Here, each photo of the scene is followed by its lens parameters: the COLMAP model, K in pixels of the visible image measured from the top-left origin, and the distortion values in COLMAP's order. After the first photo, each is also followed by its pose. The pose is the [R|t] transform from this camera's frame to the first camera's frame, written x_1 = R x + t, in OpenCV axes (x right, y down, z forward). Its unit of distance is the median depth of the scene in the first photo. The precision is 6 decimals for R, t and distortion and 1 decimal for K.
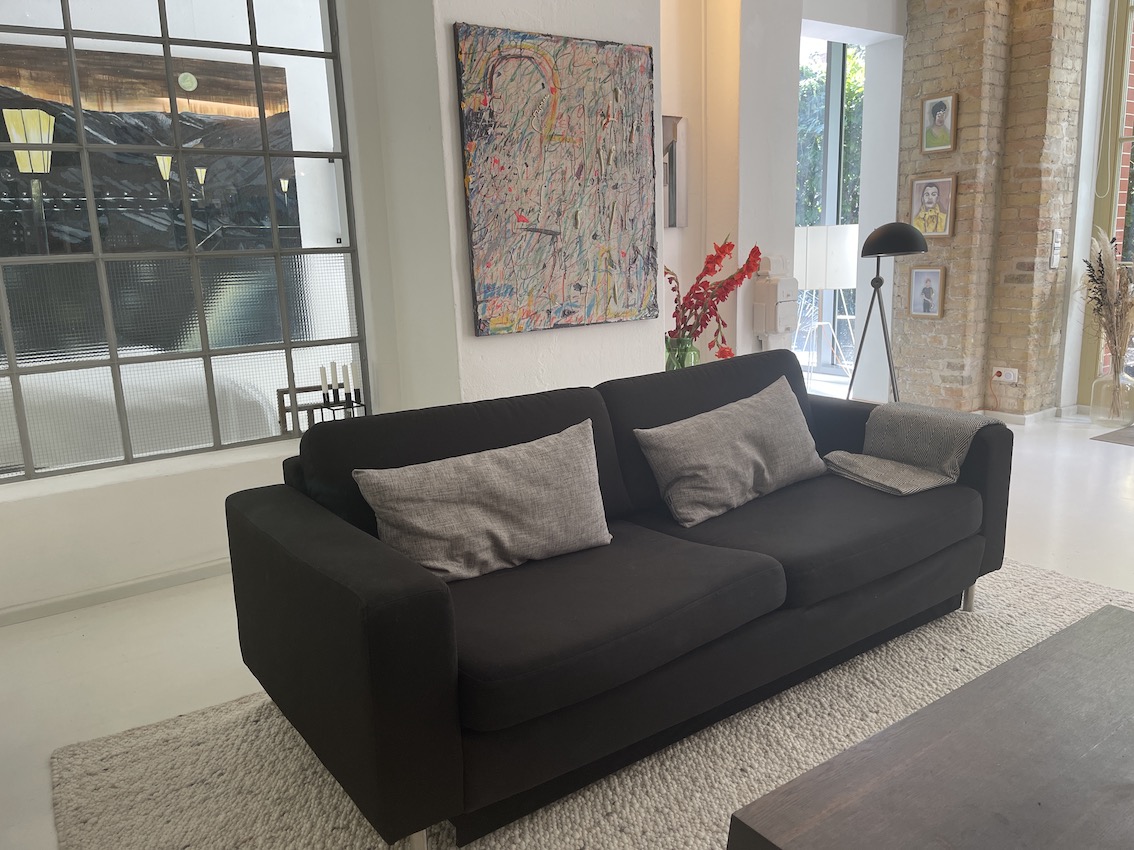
lens RADIAL K [[854.7, 0, 571.4], [0, 854.7, 431.6], [0, 0, 1]] dist [0.072583, -0.100815]
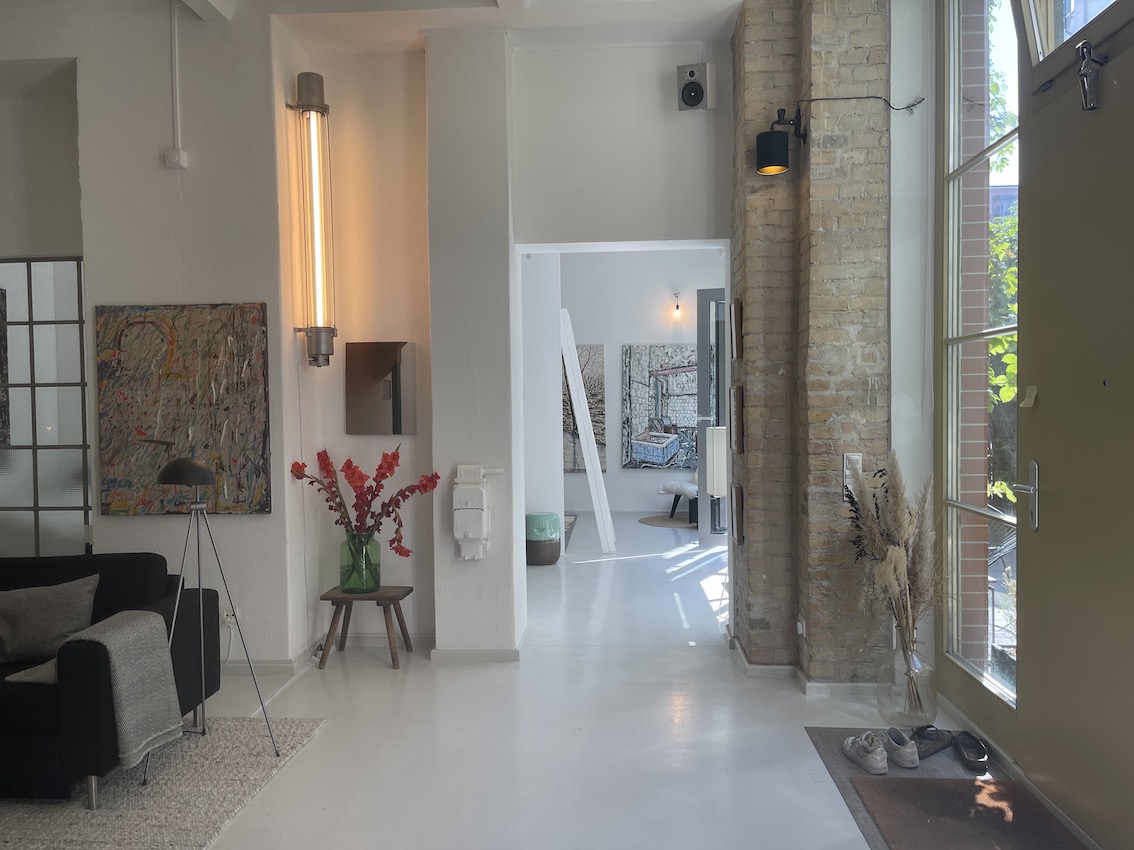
lens RADIAL K [[853.3, 0, 562.5], [0, 853.3, 437.7], [0, 0, 1]] dist [0.063258, -0.071470]
pose [[0.781433, 0.047231, -0.622199, 1.327348], [-0.148344, 0.982605, -0.111719, -0.187420], [0.606099, 0.179601, 0.774847, 0.344774]]
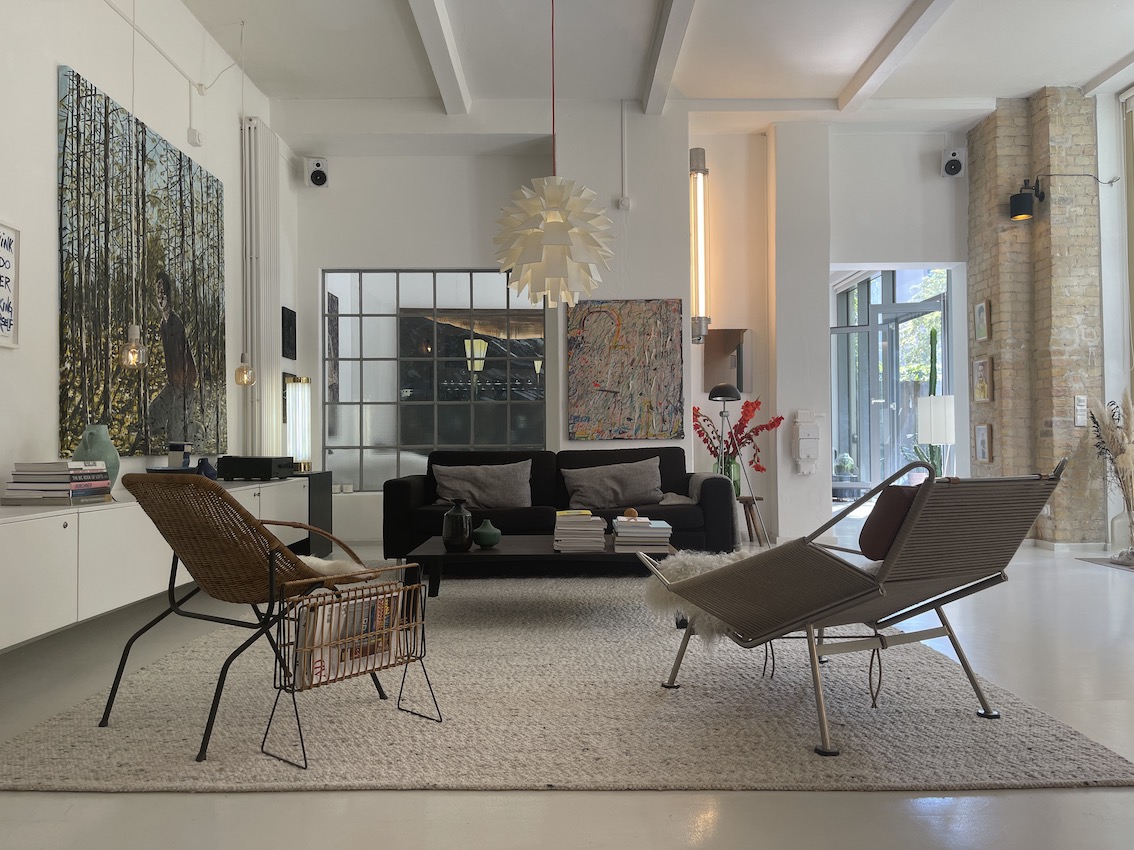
lens RADIAL K [[854.7, 0, 571.4], [0, 854.7, 431.6], [0, 0, 1]] dist [0.072583, -0.100815]
pose [[0.820528, 0.018967, -0.571292, 1.058660], [-0.142760, 0.974577, -0.172684, 0.219775], [0.553493, 0.223250, 0.802375, -0.639823]]
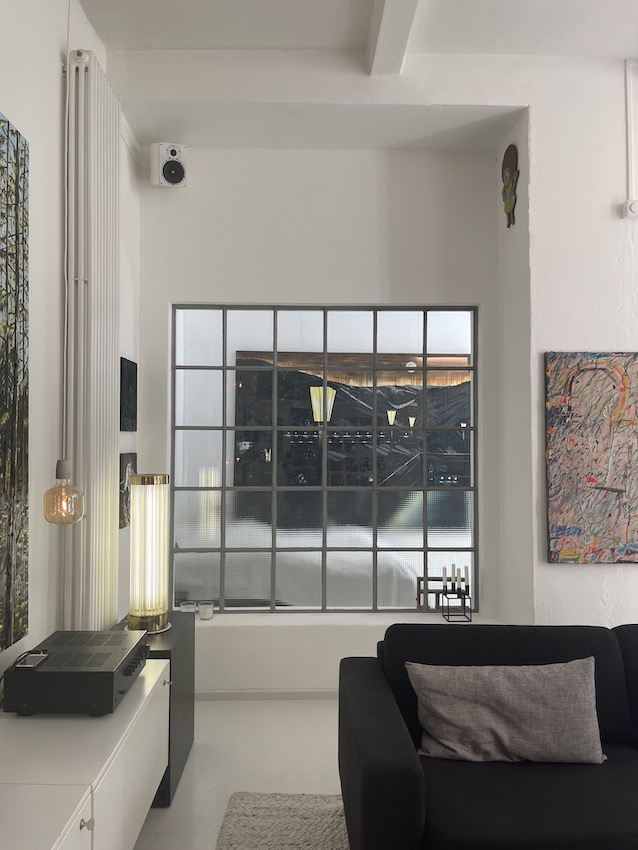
lens RADIAL K [[639.6, 0, 319.0], [0, 639.6, 425.0], [0, 0, 1]] dist [0.063258, -0.071470]
pose [[0.828916, 0.020715, -0.558989, 0.154267], [-0.150209, 0.970853, -0.186765, -0.077725], [0.538828, 0.238778, 0.807867, -0.074794]]
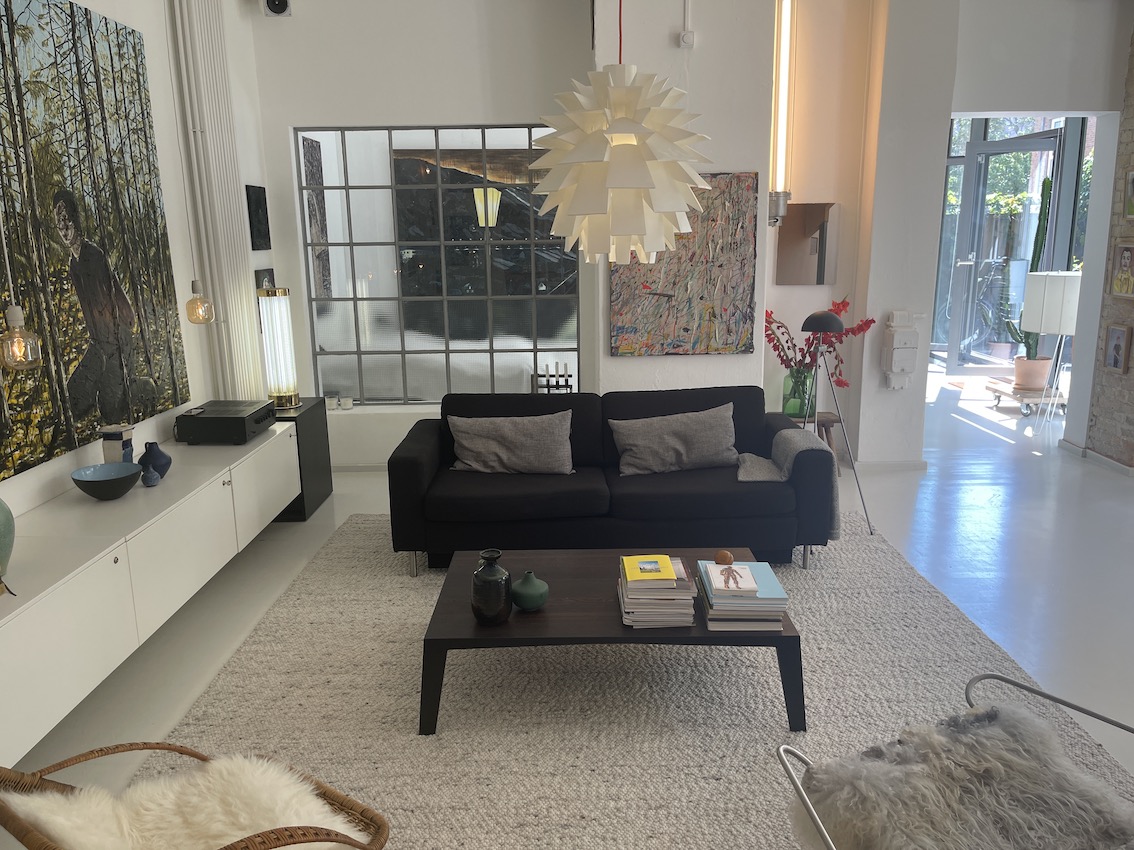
lens RADIAL K [[854.7, 0, 571.4], [0, 854.7, 431.6], [0, 0, 1]] dist [0.072583, -0.100815]
pose [[0.815523, 0.150469, -0.558821, 0.778664], [-0.136437, 0.988379, 0.067020, -0.066528], [0.562412, 0.021588, 0.826575, -0.418954]]
